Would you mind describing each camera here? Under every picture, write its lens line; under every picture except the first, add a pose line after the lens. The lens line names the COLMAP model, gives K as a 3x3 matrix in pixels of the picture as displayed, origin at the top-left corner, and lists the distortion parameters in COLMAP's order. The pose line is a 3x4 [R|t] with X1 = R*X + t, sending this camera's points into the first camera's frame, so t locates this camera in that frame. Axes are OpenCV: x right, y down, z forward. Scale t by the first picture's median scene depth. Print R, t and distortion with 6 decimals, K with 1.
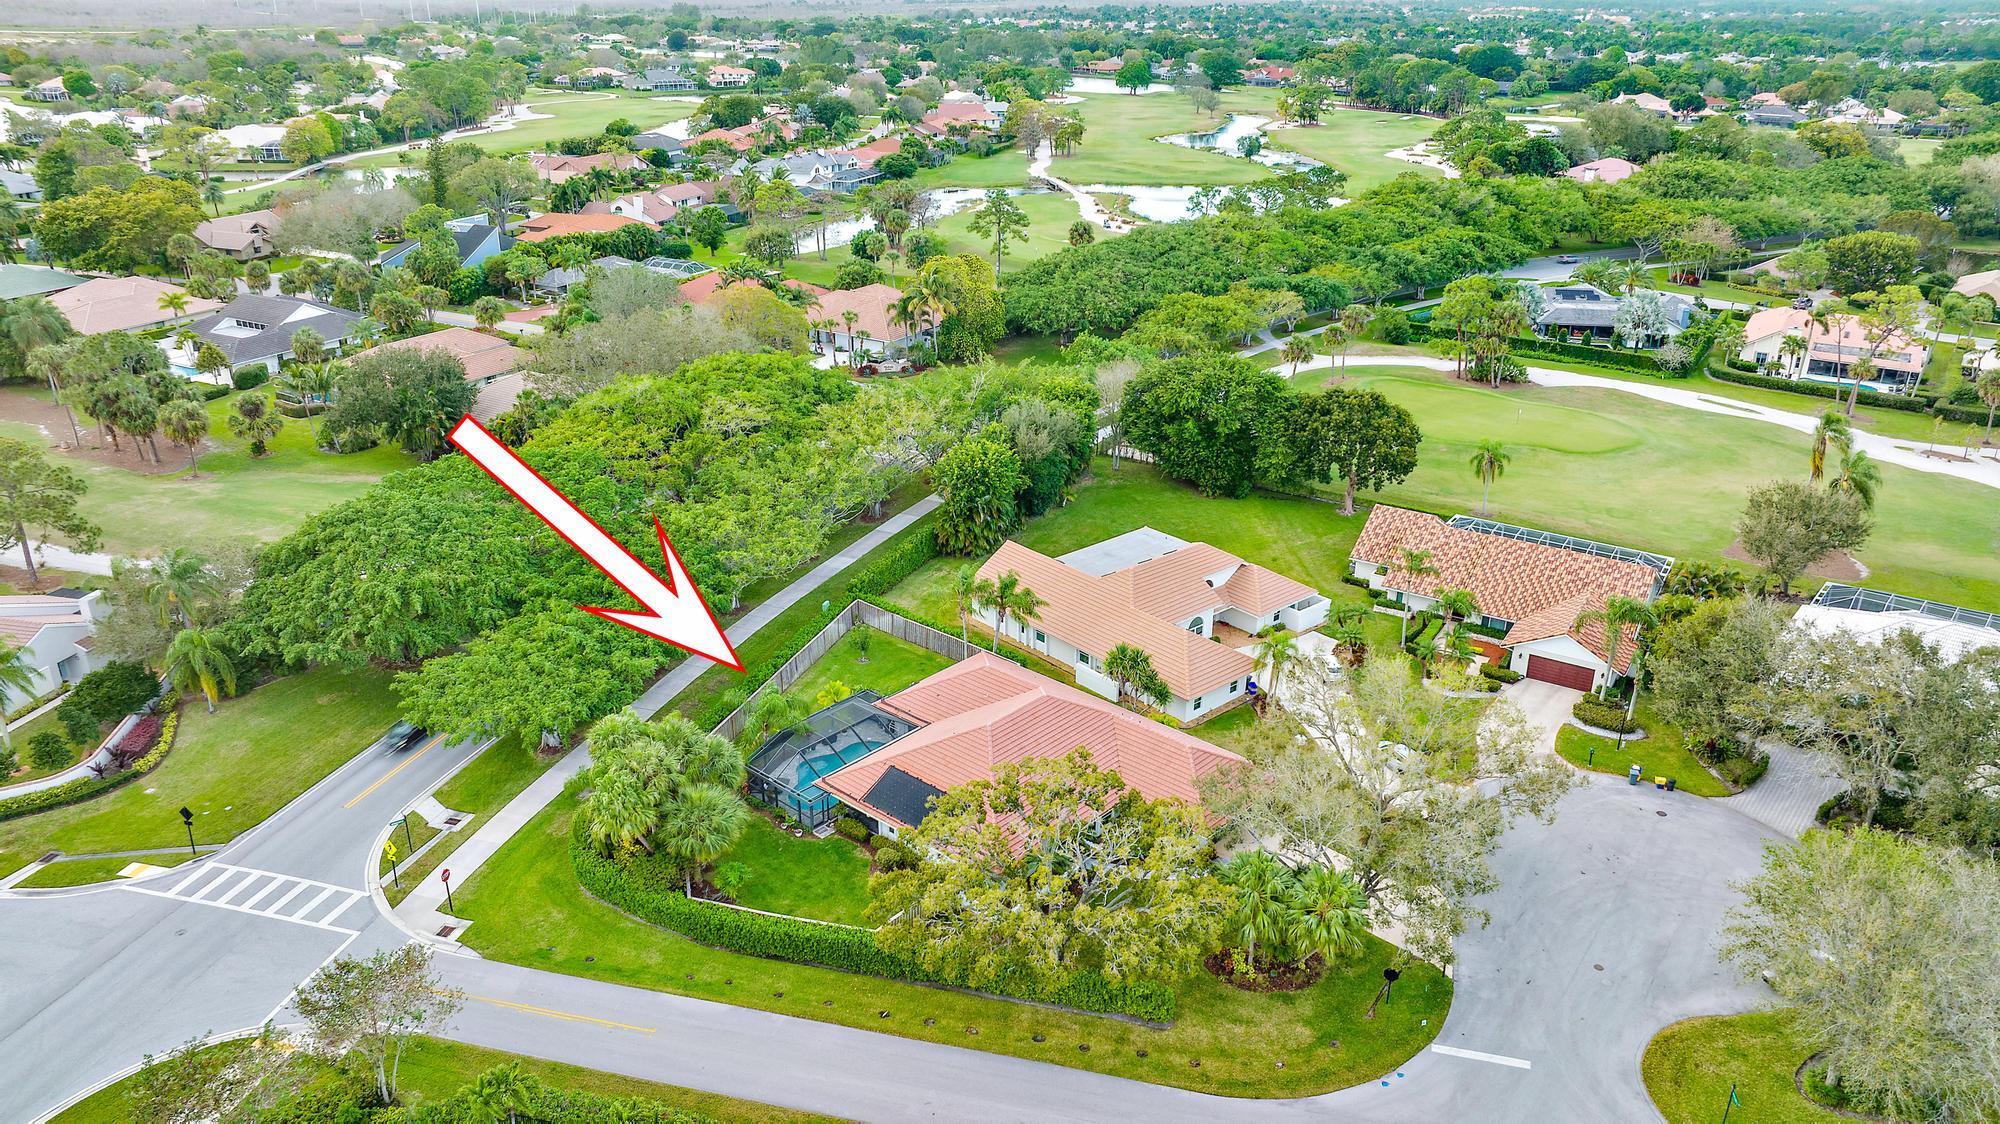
lens RADIAL K [[1423.4, 0, 1000.0], [0, 1423.4, 562.0], [0, 0, 1]] dist [-0.024854, 0.003456]
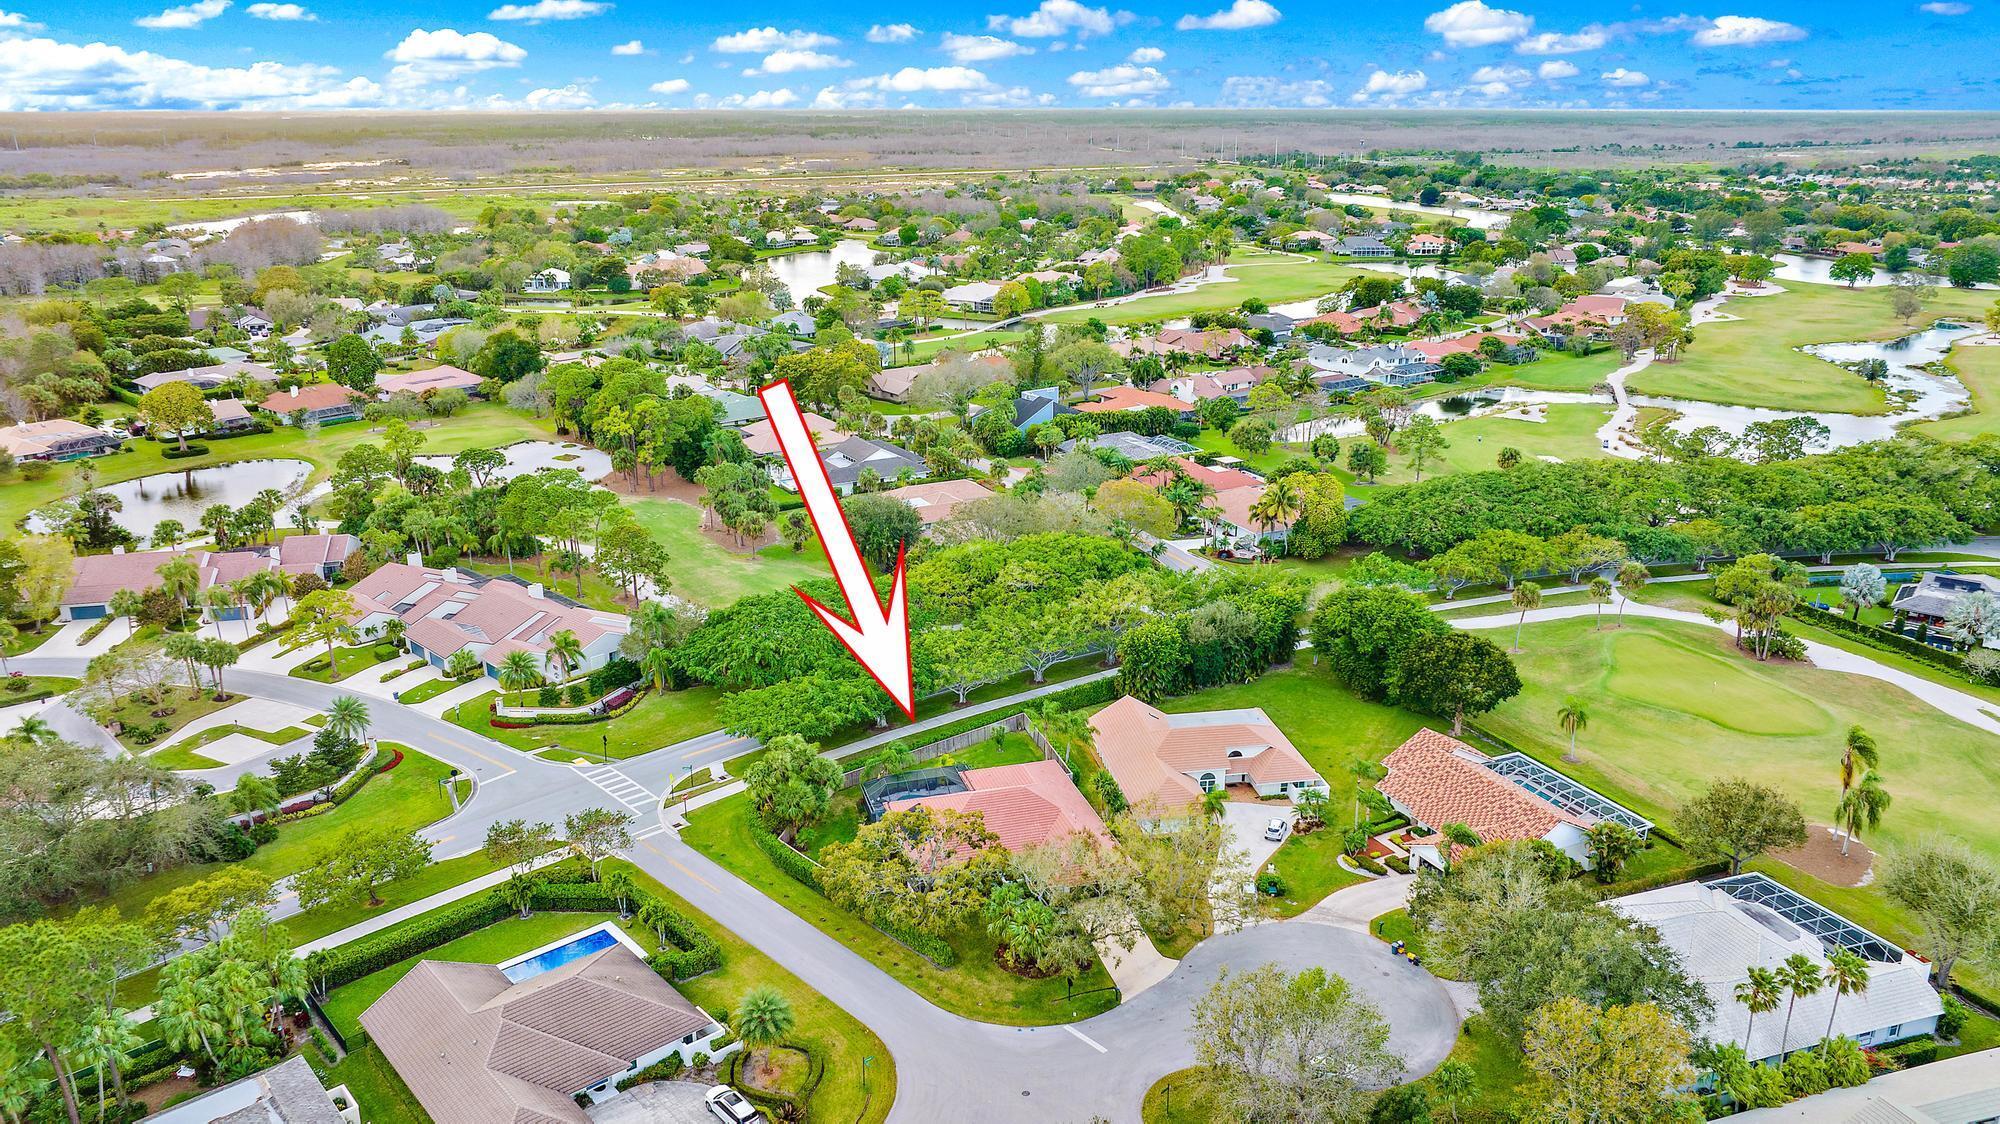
lens RADIAL K [[1423.4, 0, 1000.0], [0, 1423.4, 562.0], [0, 0, 1]] dist [-0.024854, 0.003456]
pose [[0.855789, 0.156909, -0.492955, 0.366618], [-0.196340, 0.980110, -0.028882, -0.050396], [0.478619, 0.121504, 0.869575, -0.214419]]
